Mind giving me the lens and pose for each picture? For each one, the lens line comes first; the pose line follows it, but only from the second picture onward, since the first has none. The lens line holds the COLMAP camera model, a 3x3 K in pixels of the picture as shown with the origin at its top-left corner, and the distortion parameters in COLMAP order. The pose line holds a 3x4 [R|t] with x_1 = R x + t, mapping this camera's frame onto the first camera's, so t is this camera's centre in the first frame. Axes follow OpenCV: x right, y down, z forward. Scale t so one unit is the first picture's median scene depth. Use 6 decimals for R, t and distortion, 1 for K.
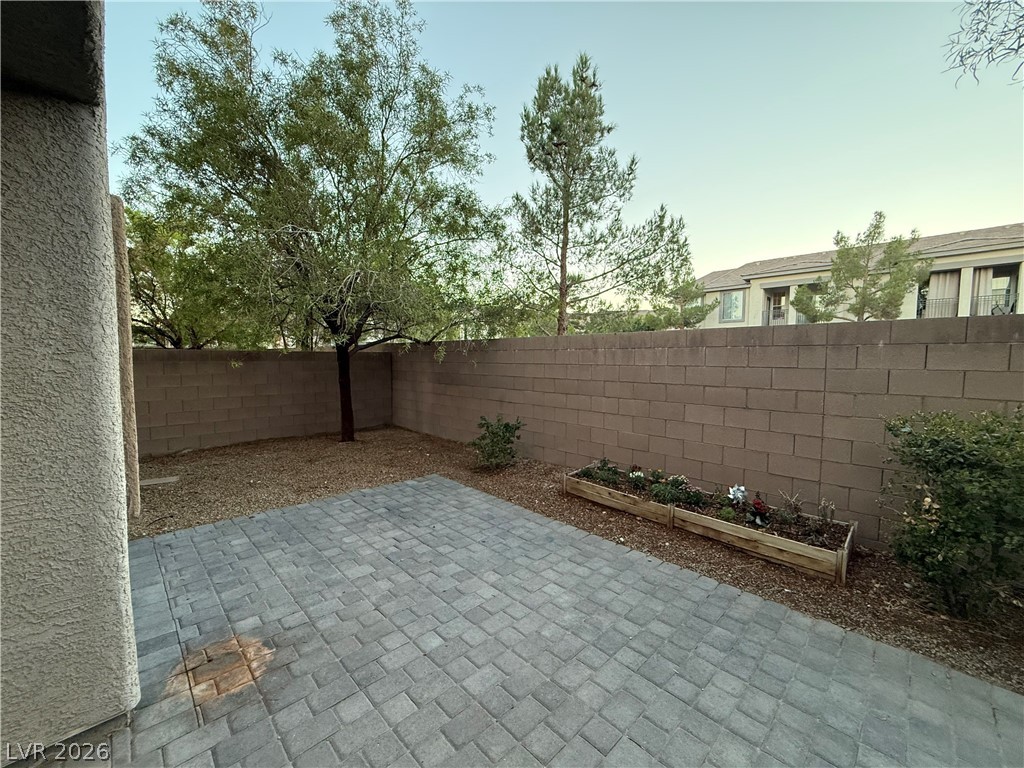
lens RADIAL K [[407.6, 0, 511.3], [0, 407.6, 389.6], [0, 0, 1]] dist [0.000531, 0.000181]
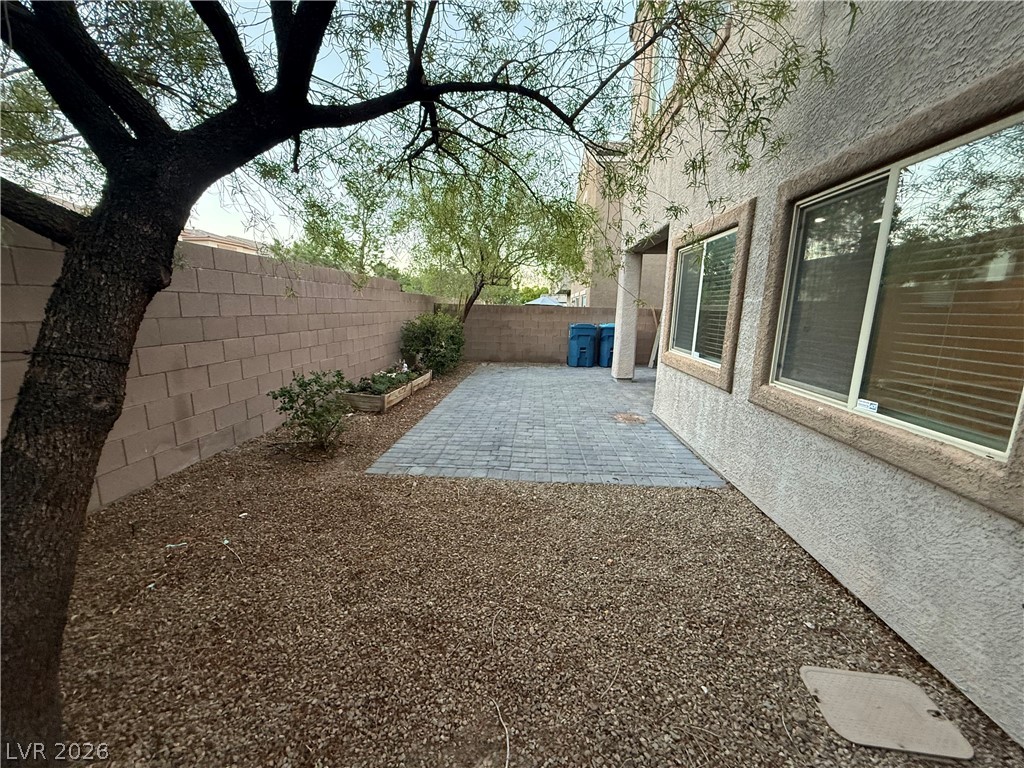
lens RADIAL K [[407.6, 0, 510.0], [0, 407.6, 384.3], [0, 0, 1]] dist [0.000531, 0.000181]
pose [[-0.662358, -0.162601, 0.731329, -1.207533], [0.027814, 0.970153, 0.240892, -0.114618], [-0.748671, 0.179898, -0.638067, 1.867988]]
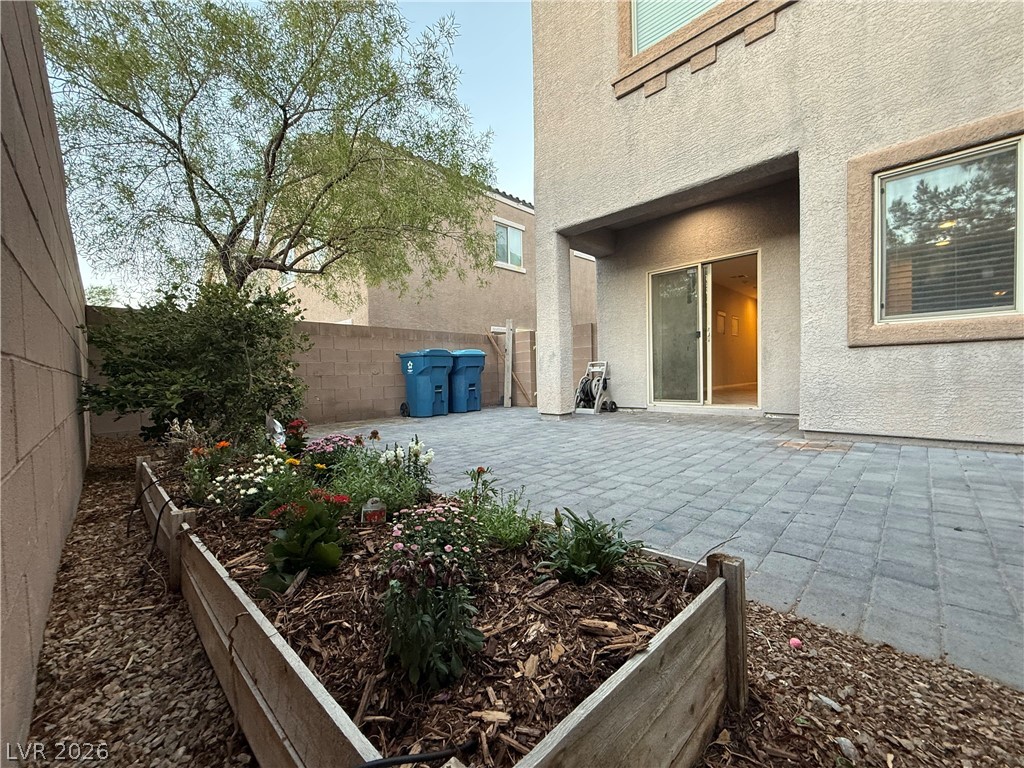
lens RADIAL K [[407.6, 0, 510.6], [0, 407.6, 386.6], [0, 0, 1]] dist [0.000531, 0.000181]
pose [[-0.999922, 0.011243, -0.005488, 0.274431], [0.010621, 0.994677, 0.102495, 0.157796], [0.006611, 0.102428, -0.994718, 1.468775]]
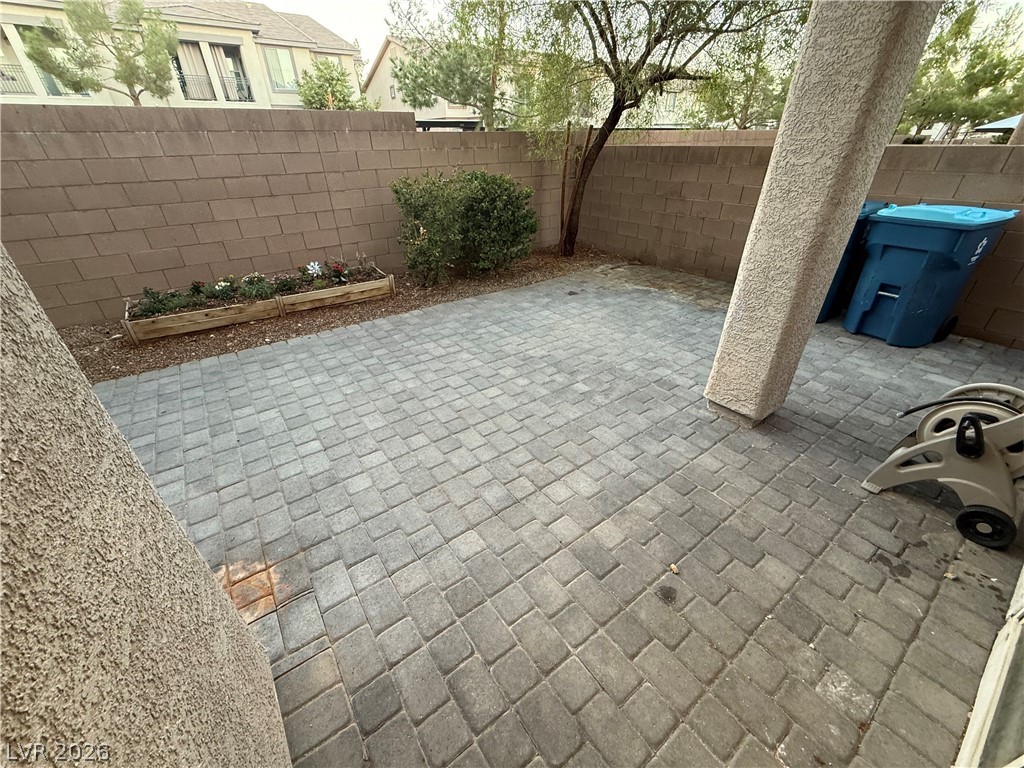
lens RADIAL K [[407.6, 0, 512.7], [0, 407.6, 383.1], [0, 0, 1]] dist [0.000531, 0.000181]
pose [[0.147576, -0.515283, 0.844219, -0.609503], [0.090746, 0.857018, 0.507232, -0.023777], [-0.984879, 0.001754, 0.173235, 0.174985]]
